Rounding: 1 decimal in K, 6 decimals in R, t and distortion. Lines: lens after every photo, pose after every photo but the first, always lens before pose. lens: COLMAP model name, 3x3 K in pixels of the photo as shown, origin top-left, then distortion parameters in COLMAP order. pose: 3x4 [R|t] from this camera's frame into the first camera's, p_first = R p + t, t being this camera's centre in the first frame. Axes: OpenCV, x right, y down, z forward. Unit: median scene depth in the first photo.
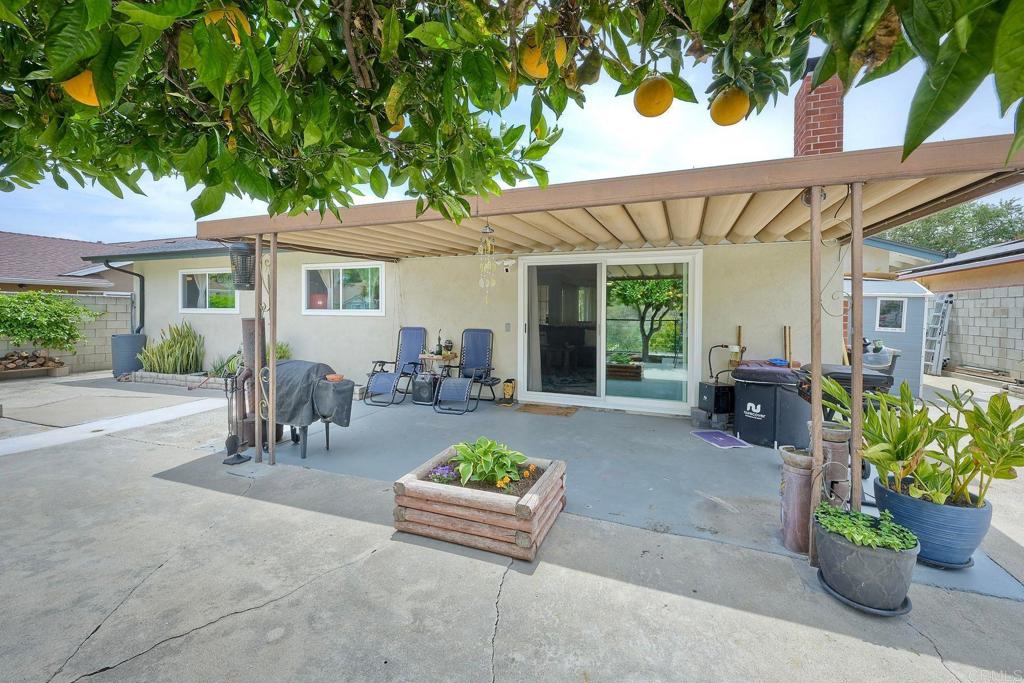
lens RADIAL K [[412.2, 0, 499.1], [0, 412.2, 313.0], [0, 0, 1]] dist [-0.001743, 0.000690]
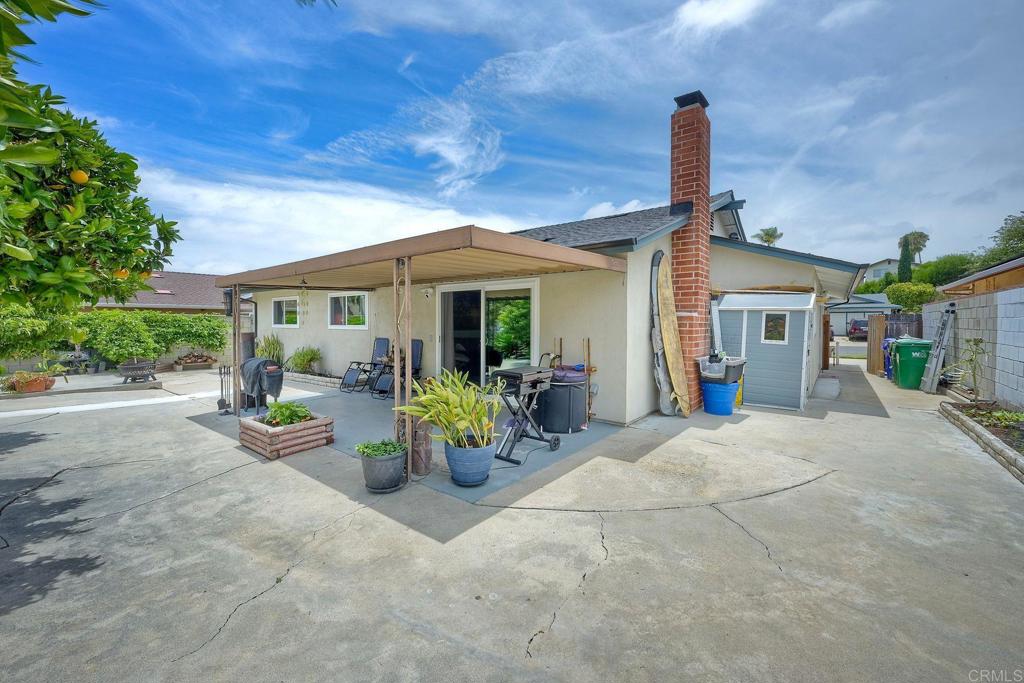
lens RADIAL K [[412.2, 0, 518.8], [0, 412.2, 326.4], [0, 0, 1]] dist [-0.001743, 0.000690]
pose [[0.955946, -0.004730, -0.293506, 0.677062], [0.007072, 0.999951, 0.006919, -0.011493], [0.293458, -0.008690, 0.955932, -0.195379]]
